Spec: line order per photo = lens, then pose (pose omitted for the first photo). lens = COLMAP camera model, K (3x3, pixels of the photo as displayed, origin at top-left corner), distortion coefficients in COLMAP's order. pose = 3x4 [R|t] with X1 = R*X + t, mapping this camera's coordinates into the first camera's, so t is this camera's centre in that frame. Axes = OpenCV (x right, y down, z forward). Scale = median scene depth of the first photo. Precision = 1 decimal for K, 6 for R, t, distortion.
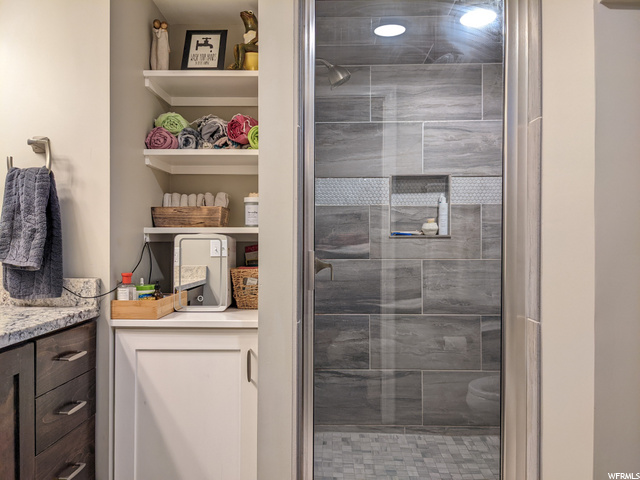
lens RADIAL K [[500.2, 0, 316.8], [0, 500.2, 244.9], [0, 0, 1]] dist [0.062110, -0.103610]
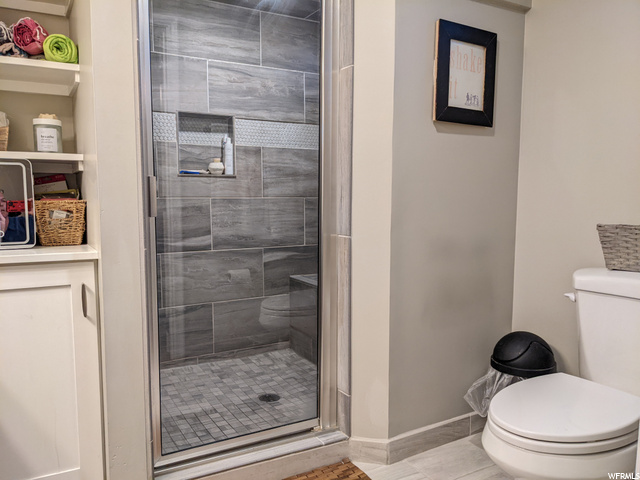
lens RADIAL K [[500.2, 0, 315.8], [0, 500.2, 251.8], [0, 0, 1]] dist [0.062110, -0.103610]
pose [[0.853389, -0.056285, 0.518227, -0.173337], [0.002748, 0.994626, 0.103501, 0.039283], [-0.521267, -0.086903, 0.848957, -0.002364]]
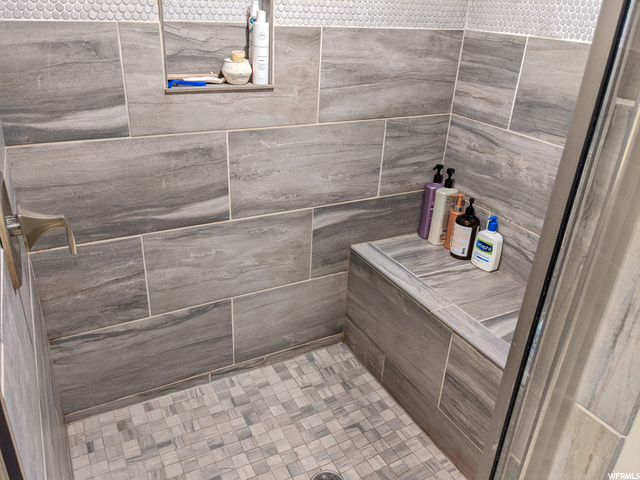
lens RADIAL K [[500.2, 0, 320.6], [0, 500.2, 240.7], [0, 0, 1]] dist [0.062110, -0.103610]
pose [[0.855889, -0.181930, 0.484102, 0.004209], [-0.049226, 0.903170, 0.426452, -0.124250], [-0.514811, -0.388826, 0.764058, 0.547902]]
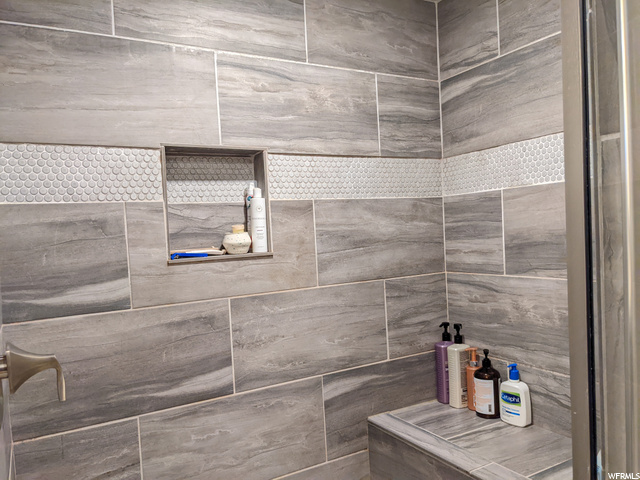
lens RADIAL K [[500.2, 0, 325.0], [0, 500.2, 253.3], [0, 0, 1]] dist [0.062110, -0.103610]
pose [[0.839617, -0.064033, 0.539391, -0.001482], [0.052029, 0.997942, 0.037482, -0.043446], [-0.540681, -0.003407, 0.841221, 0.547756]]
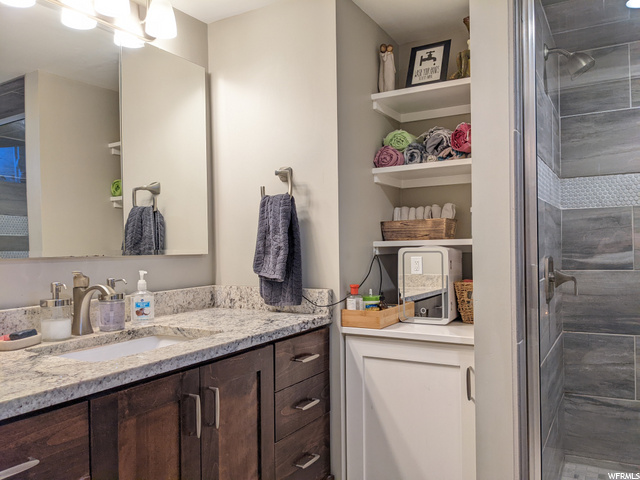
lens RADIAL K [[500.2, 0, 332.5], [0, 500.2, 247.1], [0, 0, 1]] dist [0.062110, -0.103610]
pose [[0.885921, -0.017332, -0.463512, 0.060612], [0.015284, 0.999850, -0.008175, -0.012568], [0.463584, 0.000158, 0.886053, 0.014239]]
